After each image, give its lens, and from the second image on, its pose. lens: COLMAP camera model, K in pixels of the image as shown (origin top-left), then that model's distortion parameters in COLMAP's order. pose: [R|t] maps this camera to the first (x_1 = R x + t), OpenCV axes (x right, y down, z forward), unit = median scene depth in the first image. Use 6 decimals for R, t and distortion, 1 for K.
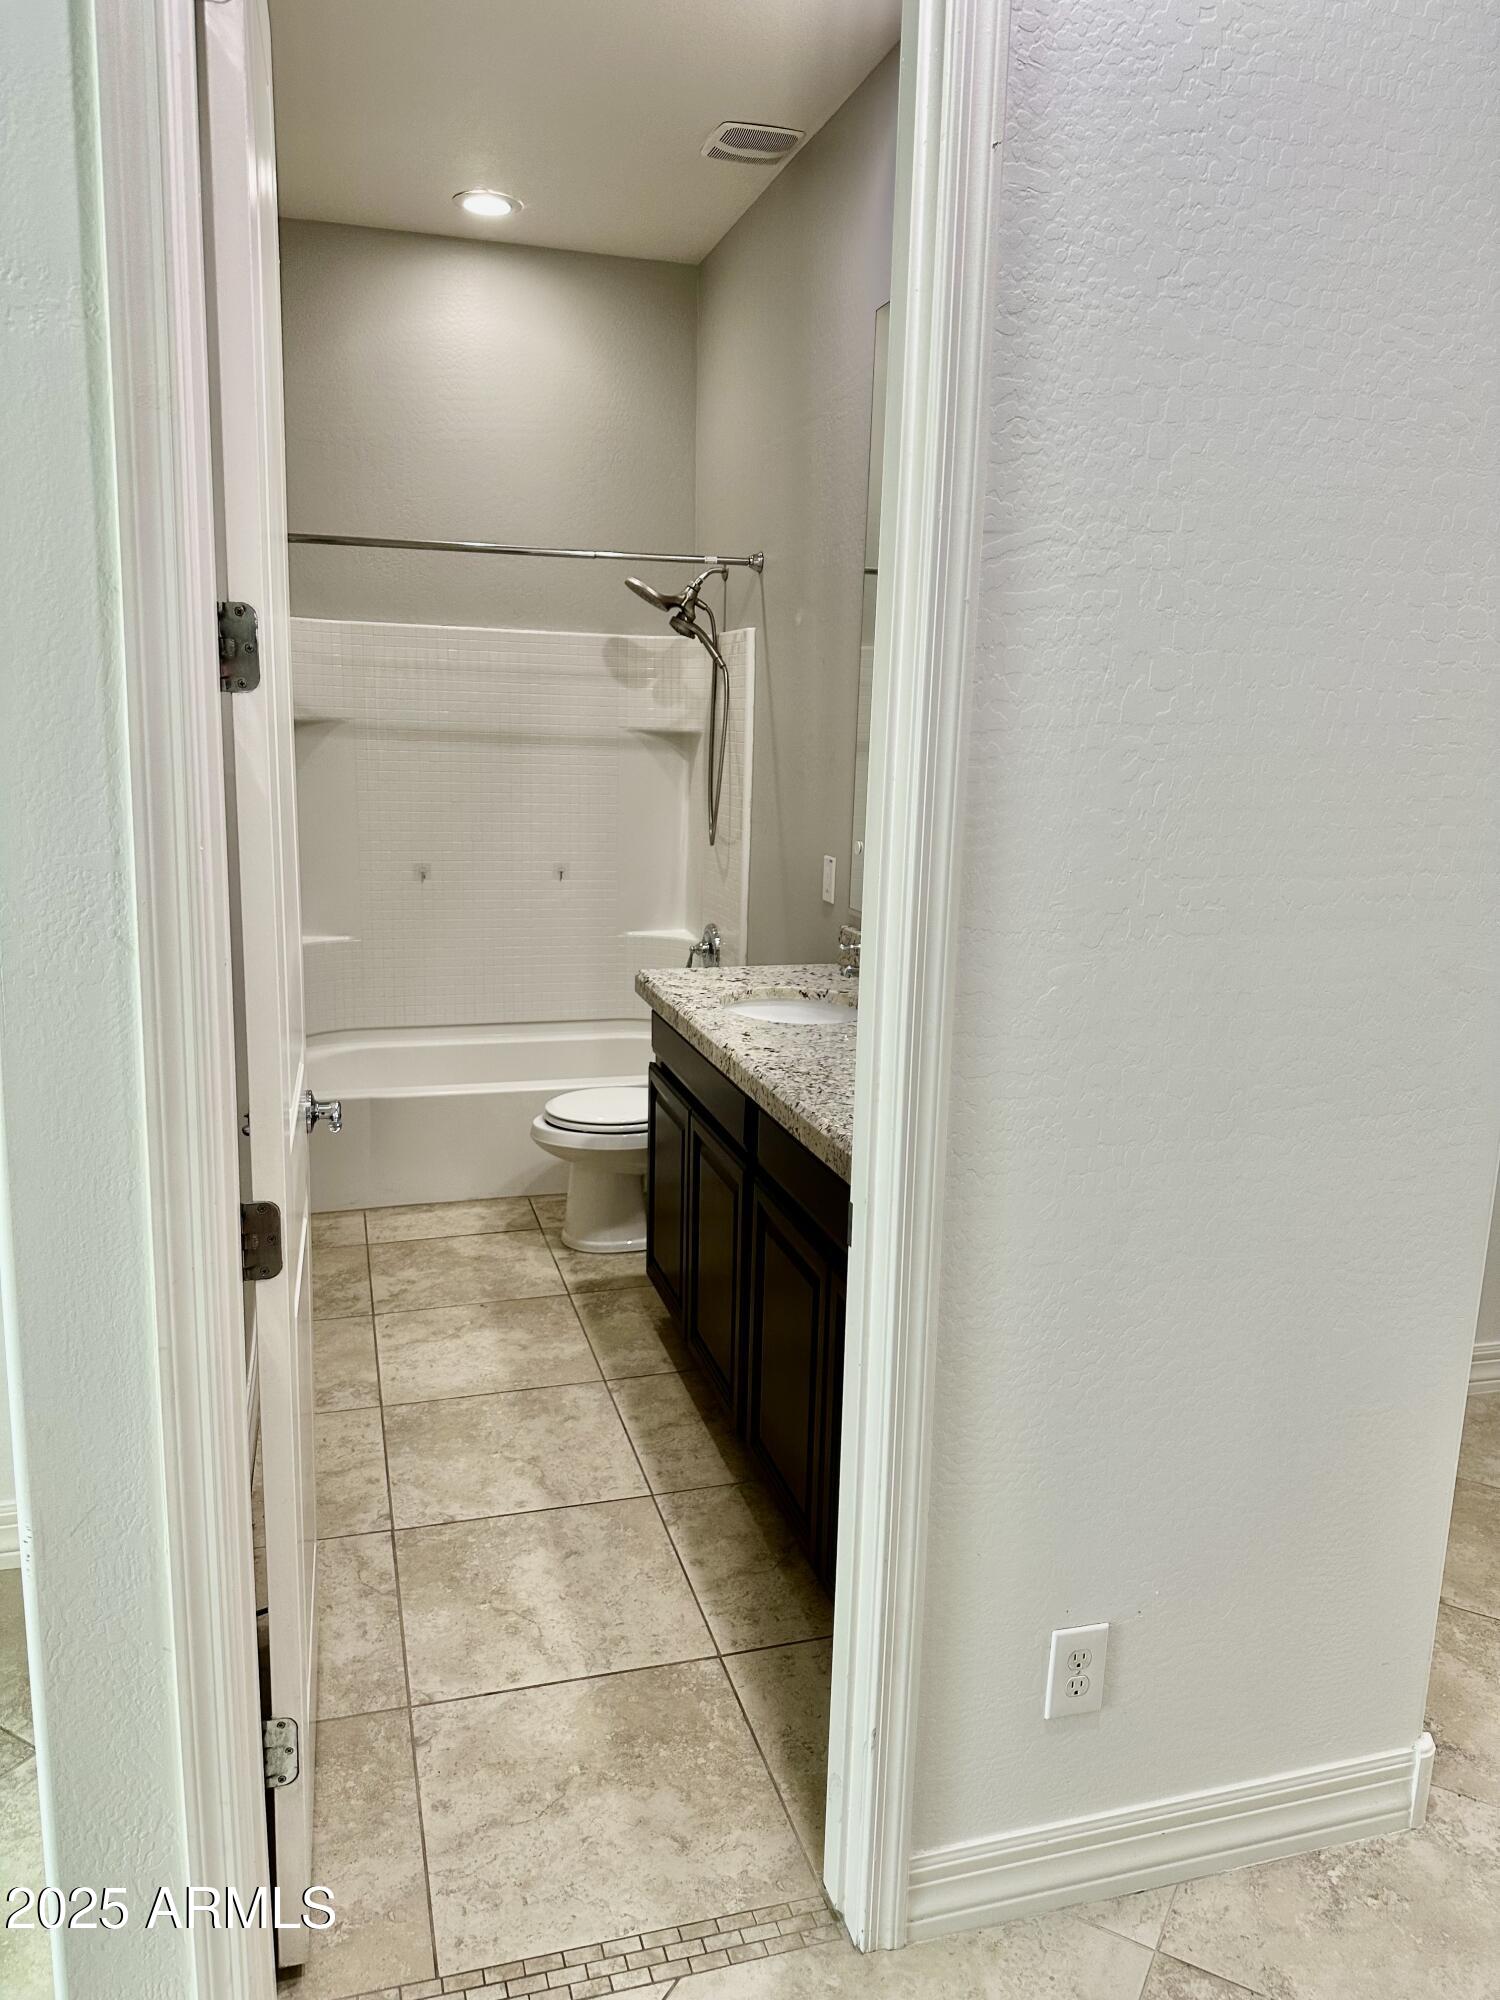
lens RADIAL K [[1399.6, 0, 750.0], [0, 1399.6, 1000.0], [0, 0, 1]] dist [0.136313, -0.174183]
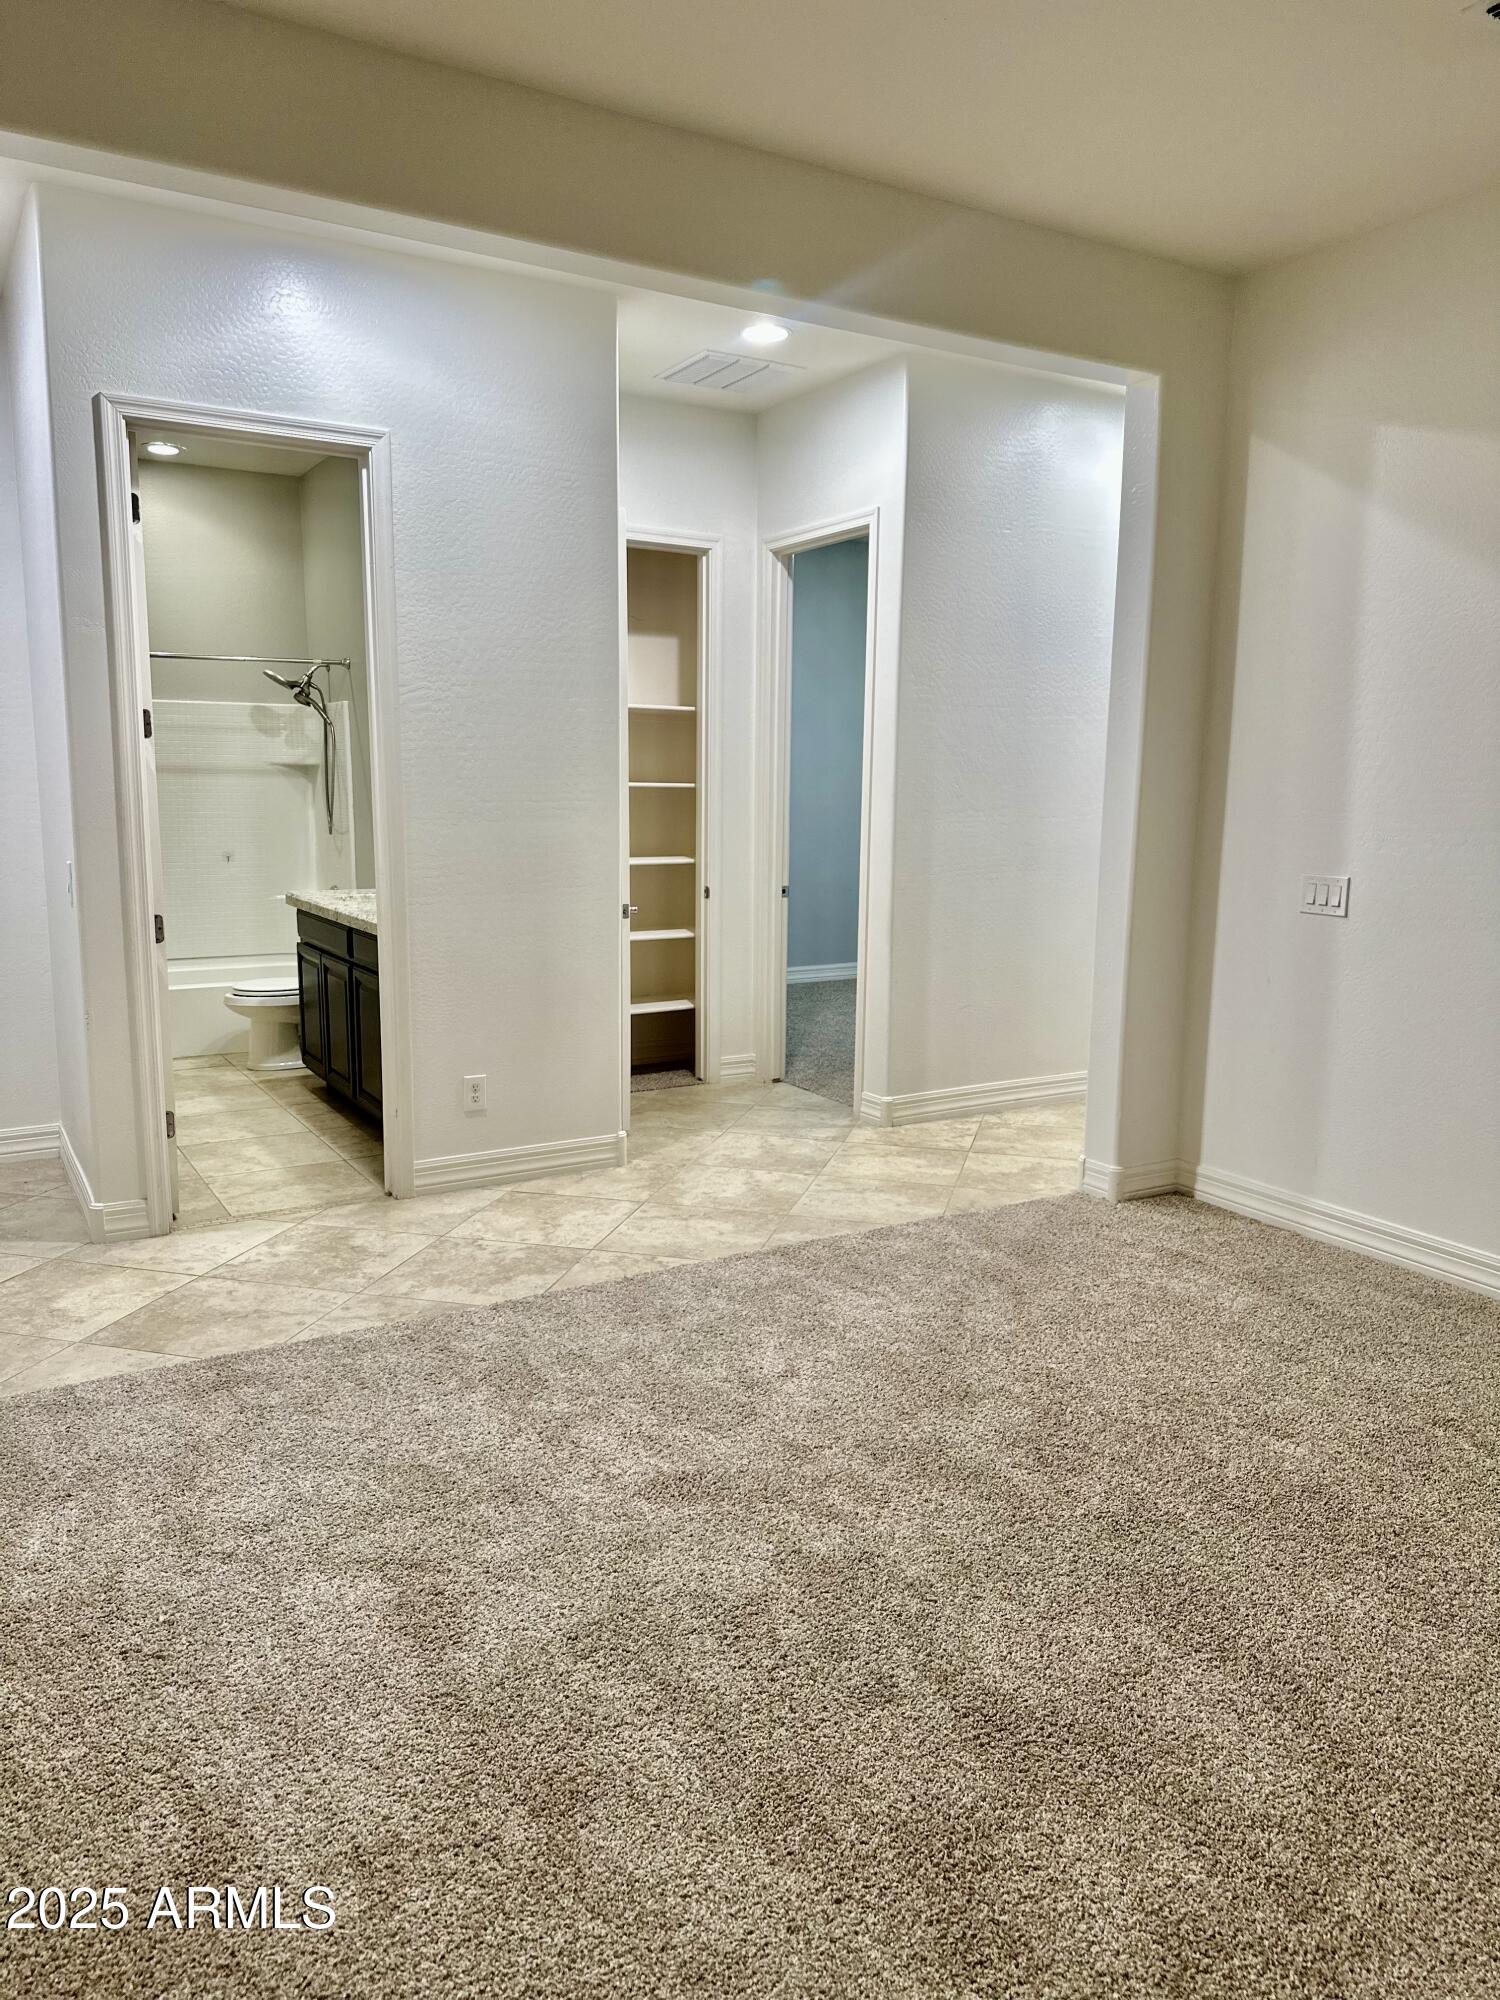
lens RADIAL K [[1399.6, 0, 750.0], [0, 1399.6, 1000.0], [0, 0, 1]] dist [0.136313, -0.174183]
pose [[0.969656, -0.057000, 0.237734, 0.047971], [0.064923, 0.997561, -0.025626, 0.174123], [-0.235694, 0.040282, 0.970992, -0.777397]]
